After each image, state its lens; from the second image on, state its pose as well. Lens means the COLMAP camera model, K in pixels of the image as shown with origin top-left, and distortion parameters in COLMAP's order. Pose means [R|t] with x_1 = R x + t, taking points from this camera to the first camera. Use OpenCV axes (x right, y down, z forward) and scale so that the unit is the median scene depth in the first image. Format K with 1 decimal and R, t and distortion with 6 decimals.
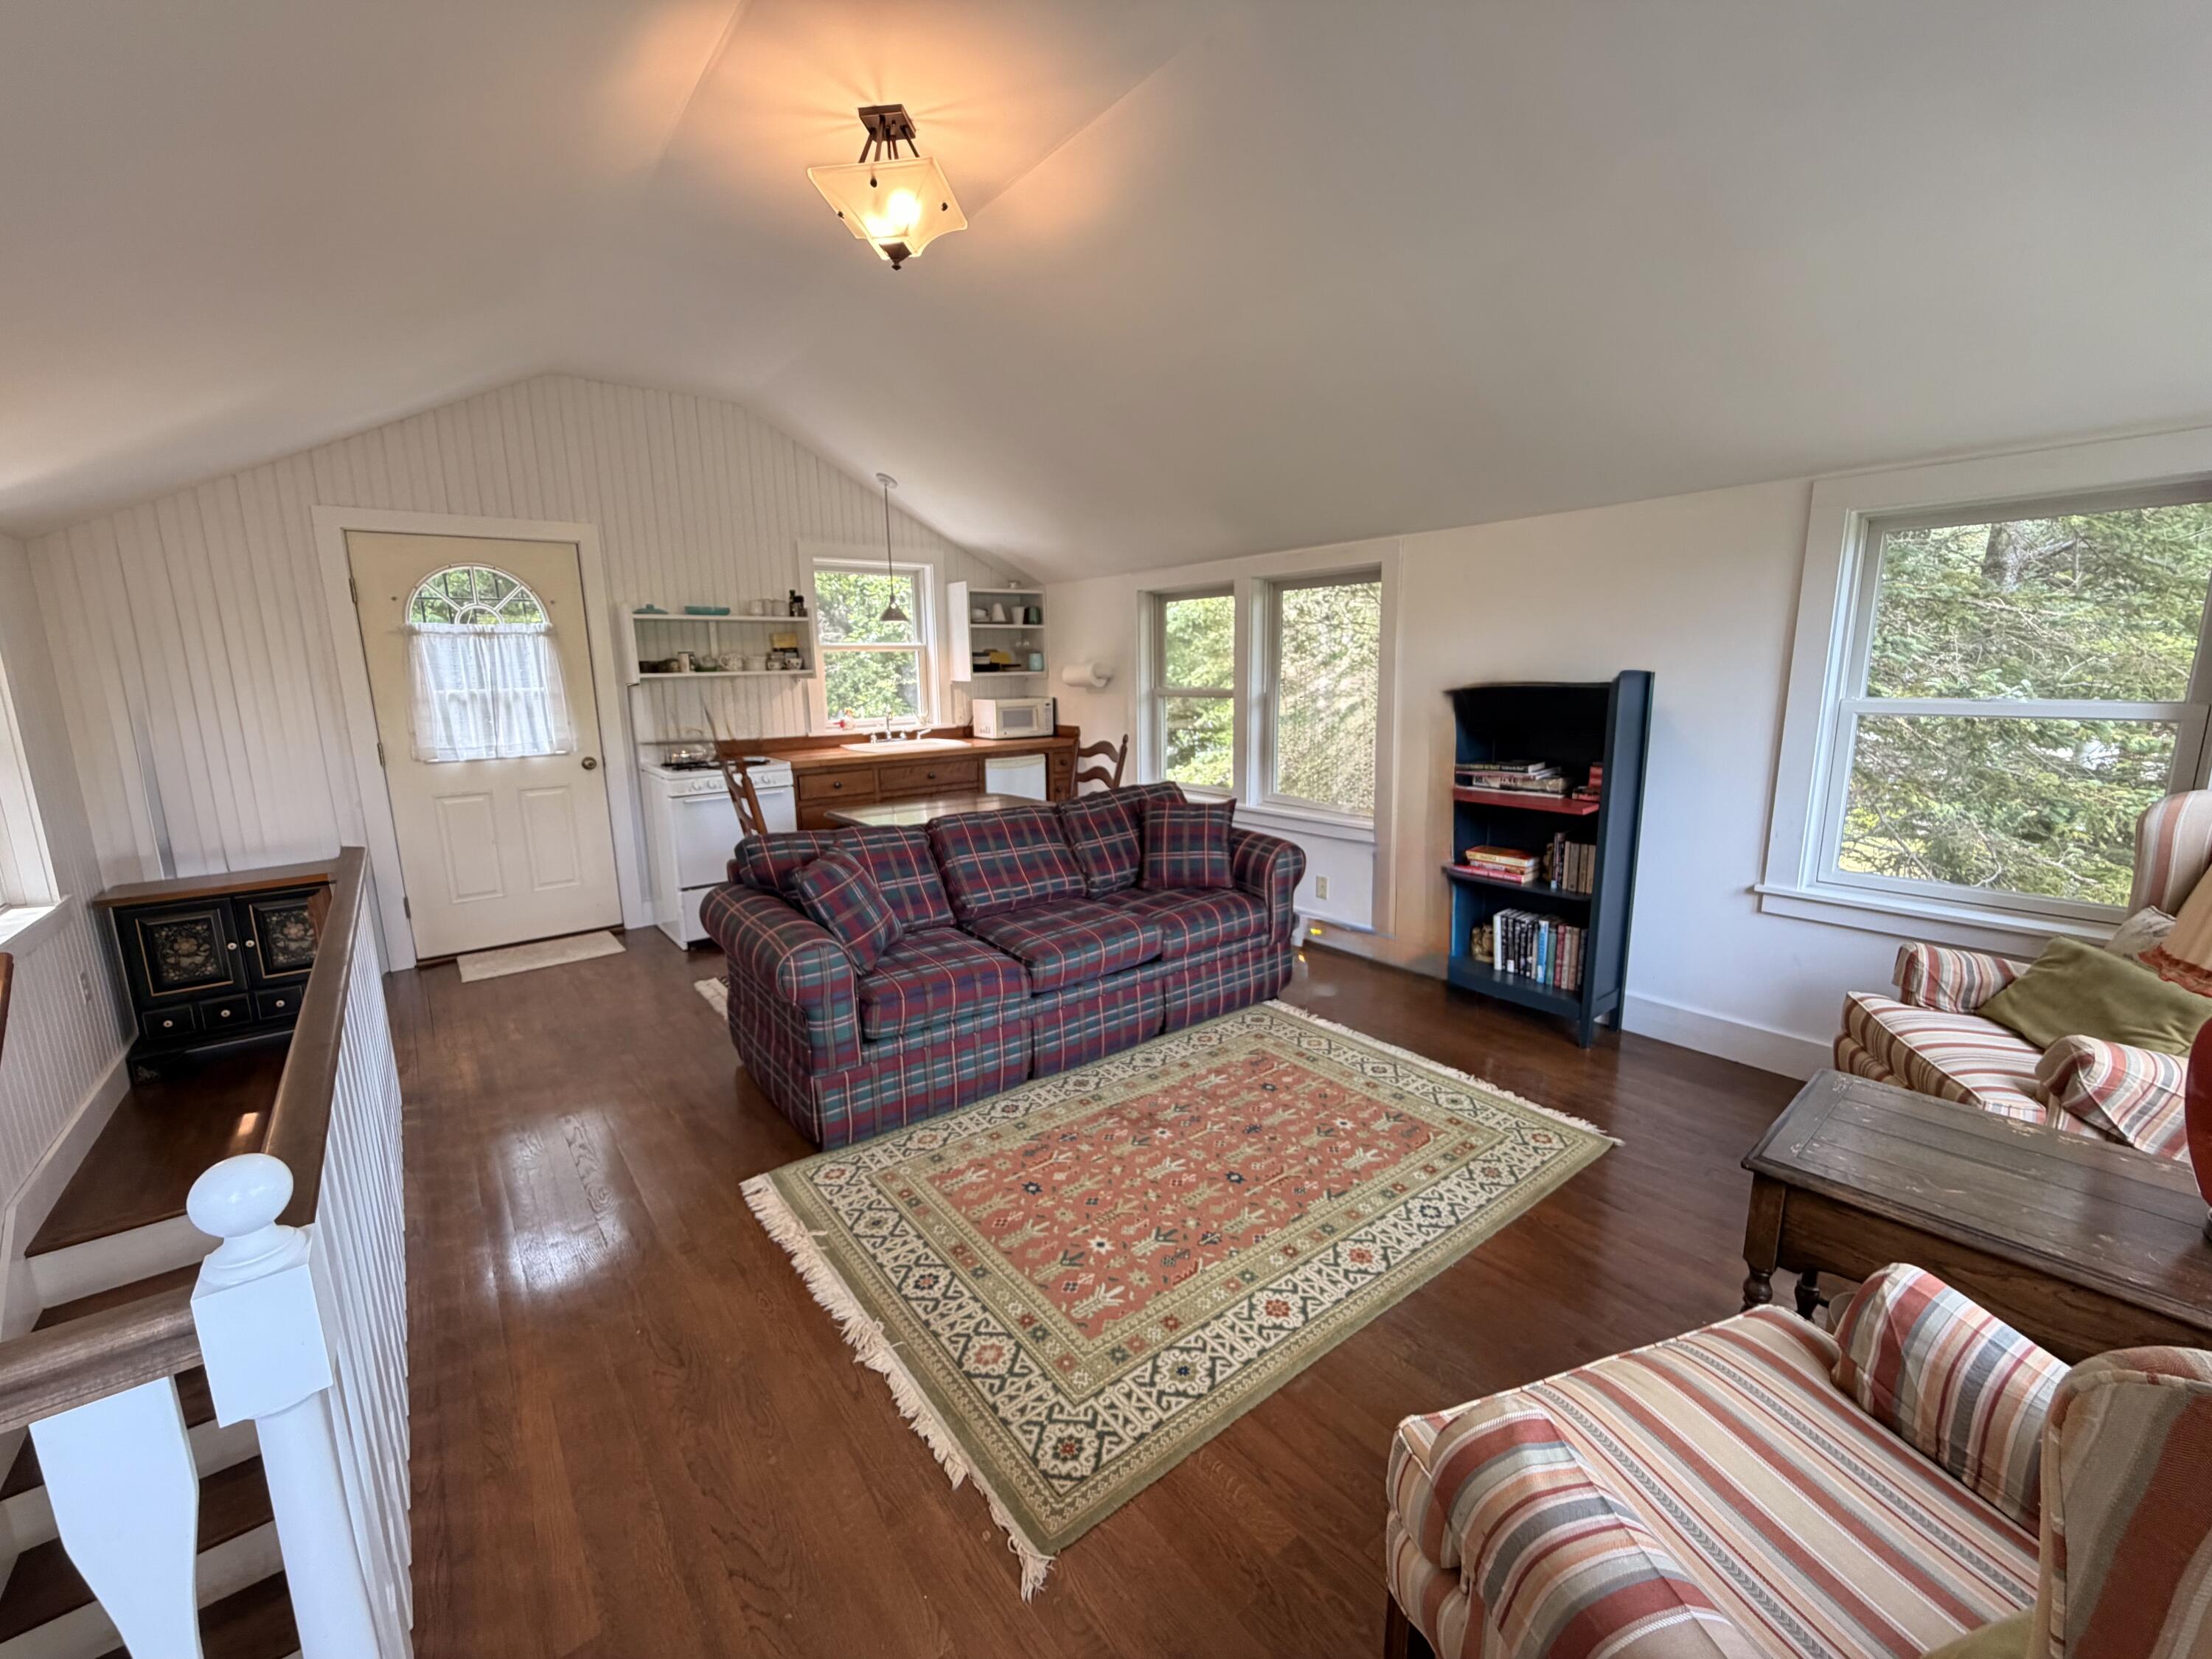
lens RADIAL K [[889.8, 0, 1103.7], [0, 889.8, 827.7], [0, 0, 1]] dist [0.002619, 0.000079]
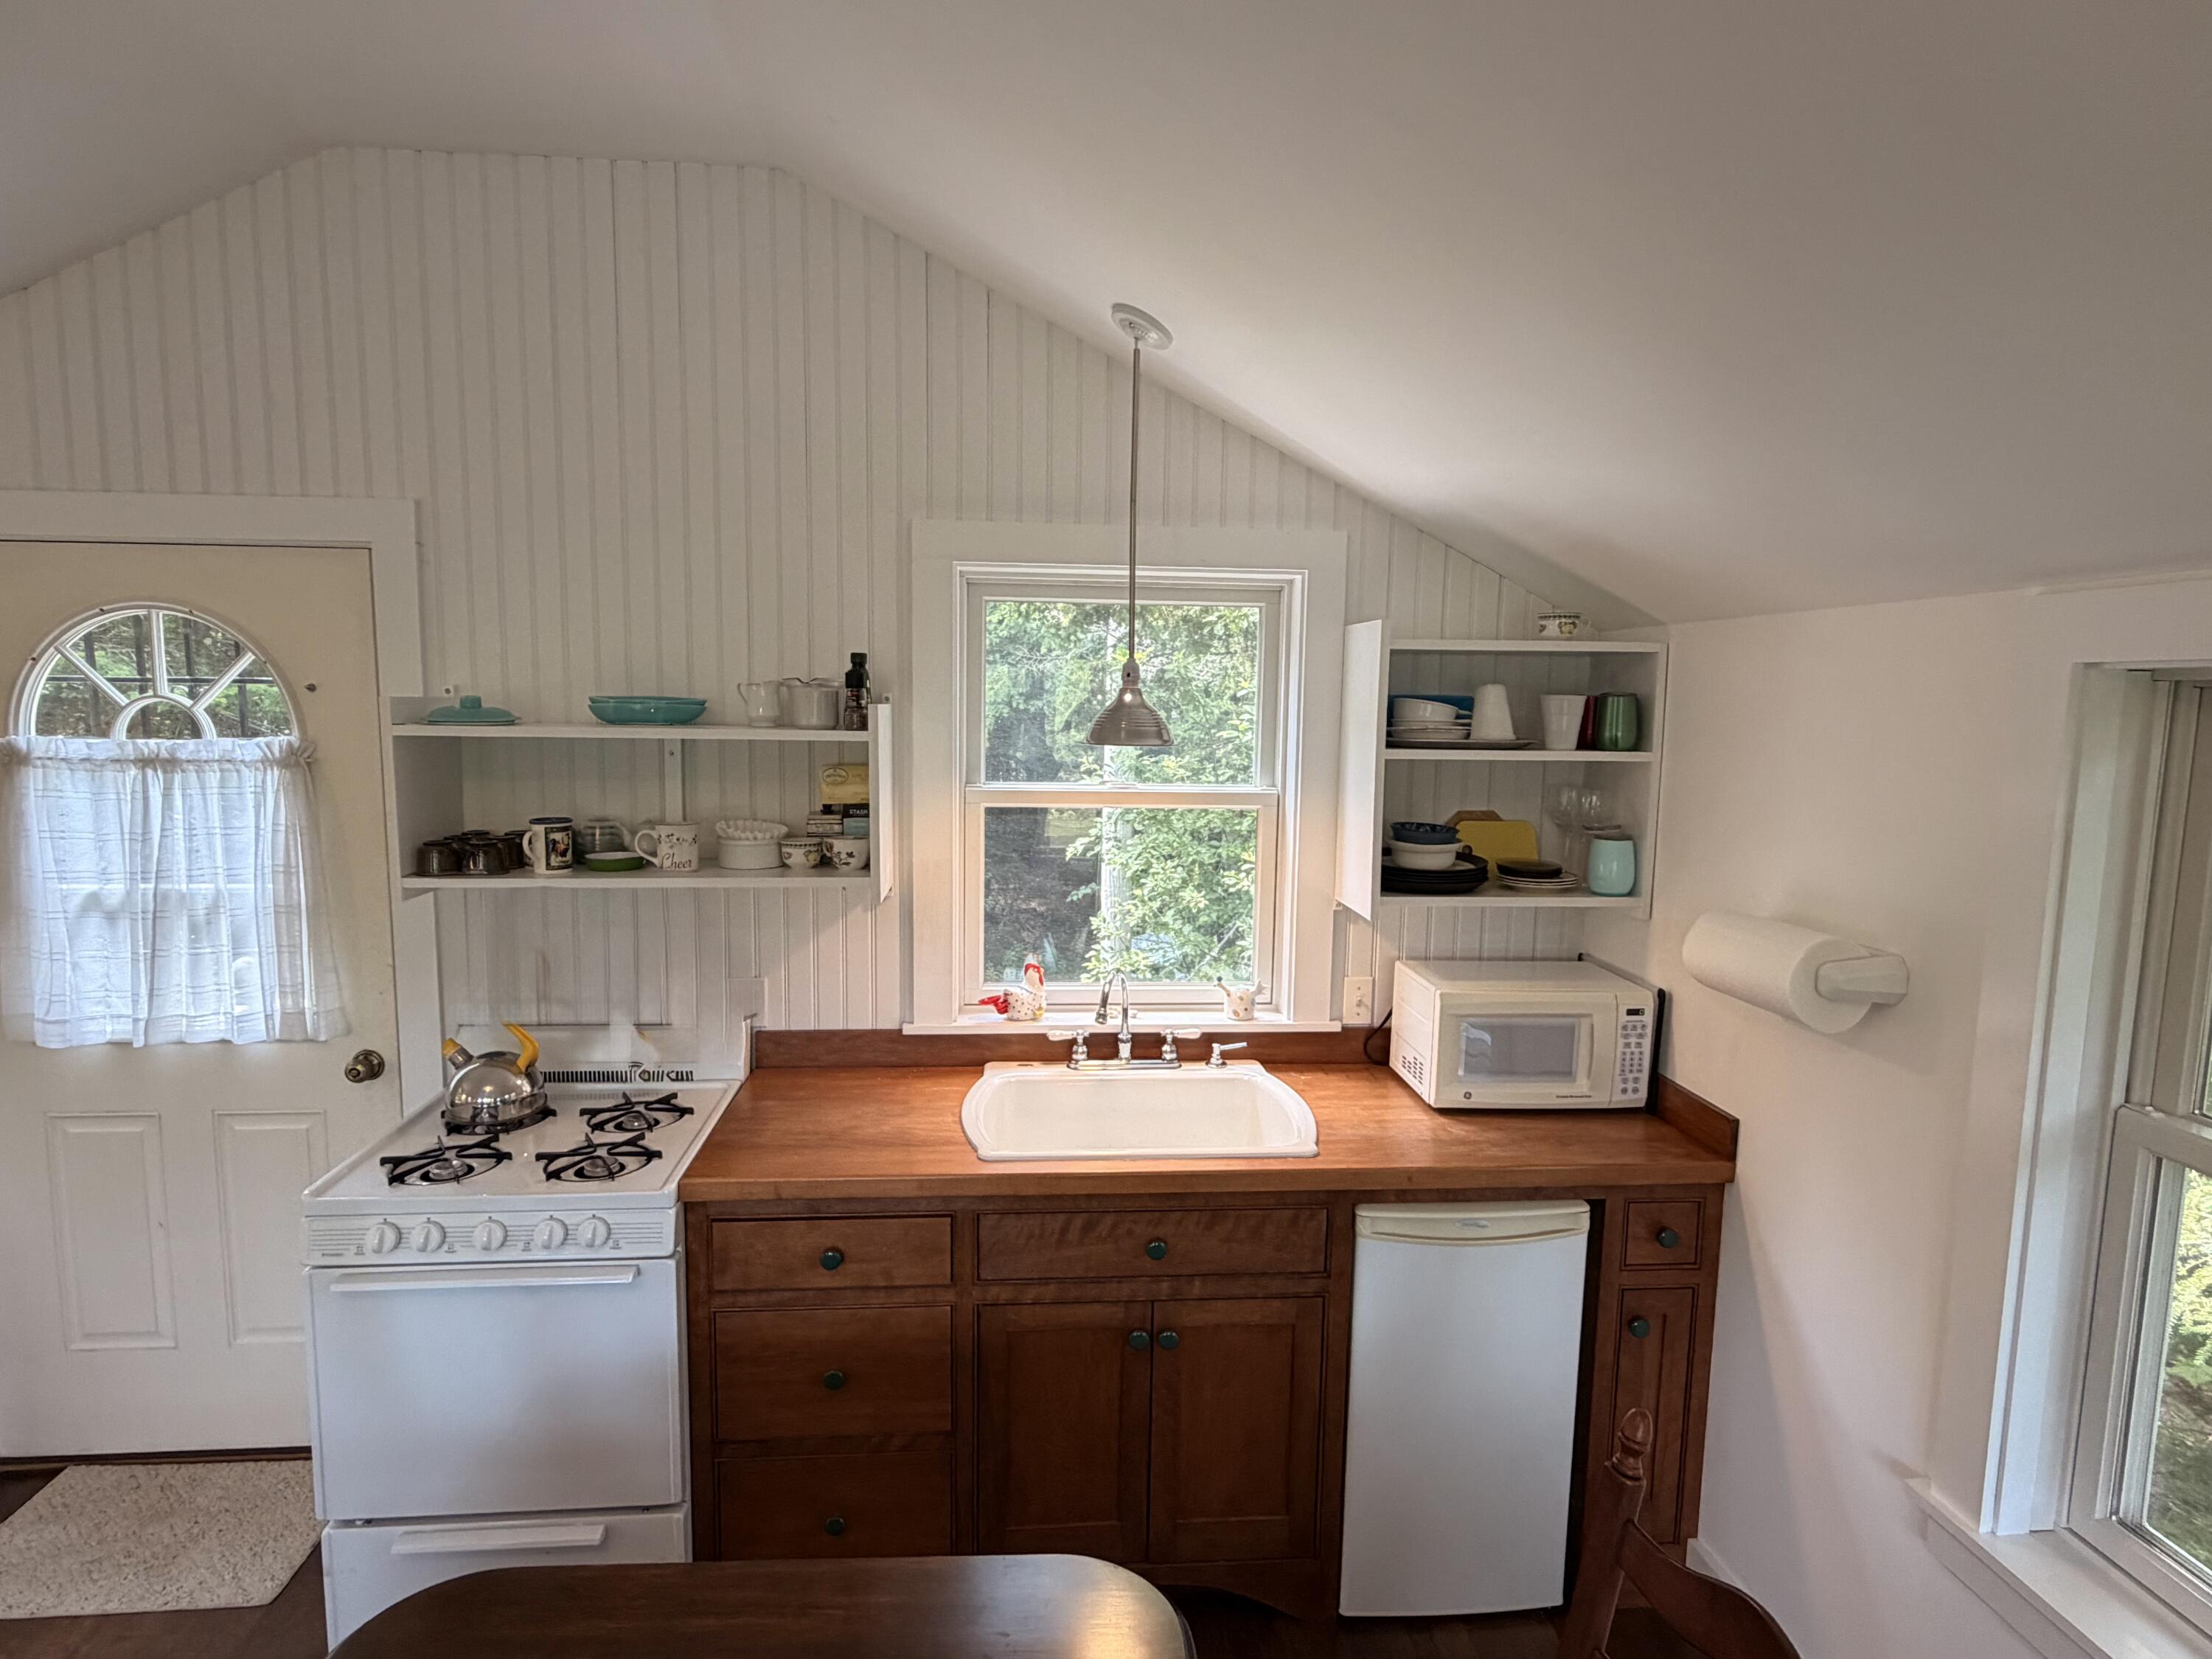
lens RADIAL K [[1176.3, 0, 1101.9], [0, 1176.3, 831.9], [0, 0, 1]] dist [0.000922, -0.000892]
pose [[0.829116, 0.093879, -0.551138, 0.001570], [-0.130742, 0.991024, -0.027877, -0.174005], [0.543574, 0.095170, 0.833948, 0.592864]]
